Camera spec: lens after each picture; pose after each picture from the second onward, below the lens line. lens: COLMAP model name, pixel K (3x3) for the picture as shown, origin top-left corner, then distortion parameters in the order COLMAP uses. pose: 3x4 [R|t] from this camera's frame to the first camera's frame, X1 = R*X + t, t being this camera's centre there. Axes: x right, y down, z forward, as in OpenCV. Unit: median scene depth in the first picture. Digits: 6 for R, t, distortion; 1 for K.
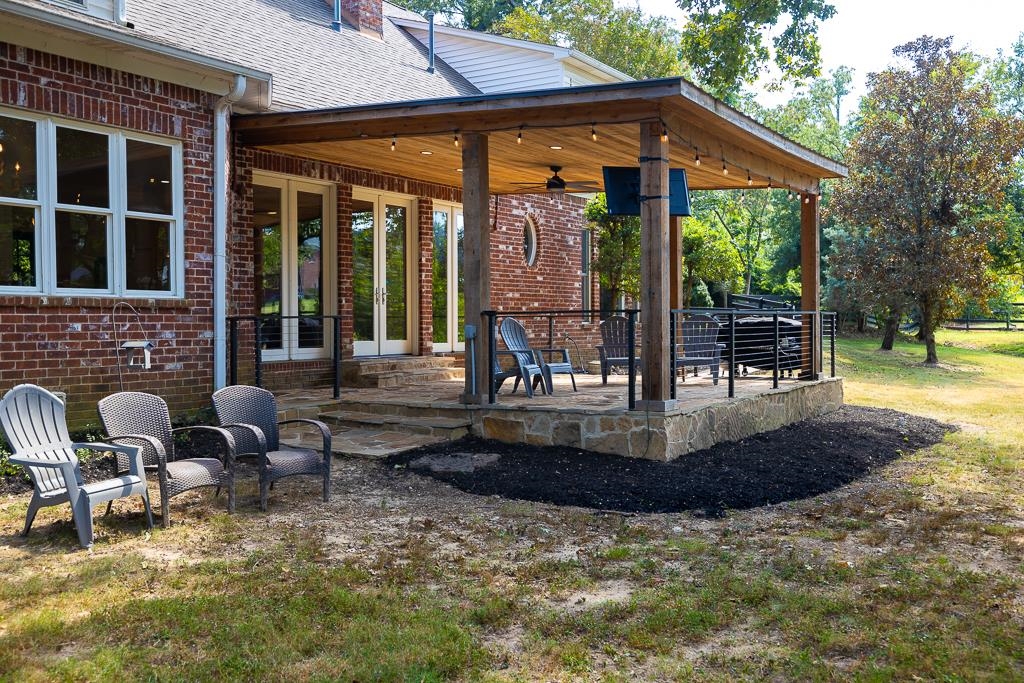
lens RADIAL K [[1030.6, 0, 514.3], [0, 1030.6, 337.6], [0, 0, 1]] dist [0.007775, 0.000000]
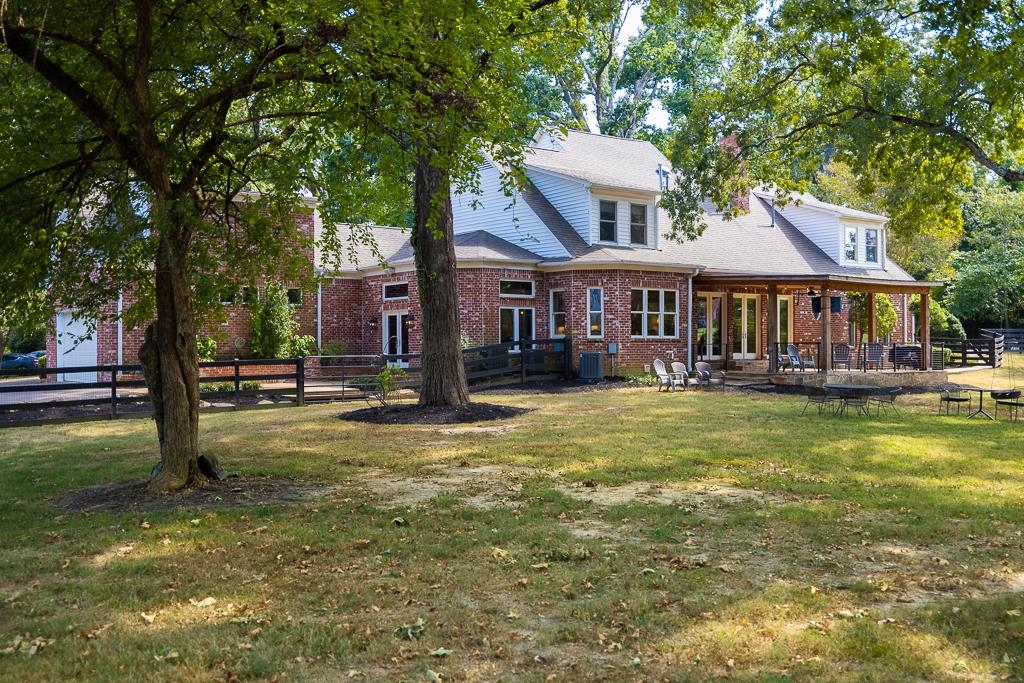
lens RADIAL K [[1030.6, 0, 516.0], [0, 1030.6, 337.3], [0, 0, 1]] dist [0.007775, 0.000000]
pose [[0.932181, 0.001574, -0.361990, 0.360983], [-0.010154, 0.999711, -0.021802, 0.033586], [0.361851, 0.023999, 0.931927, -2.134305]]
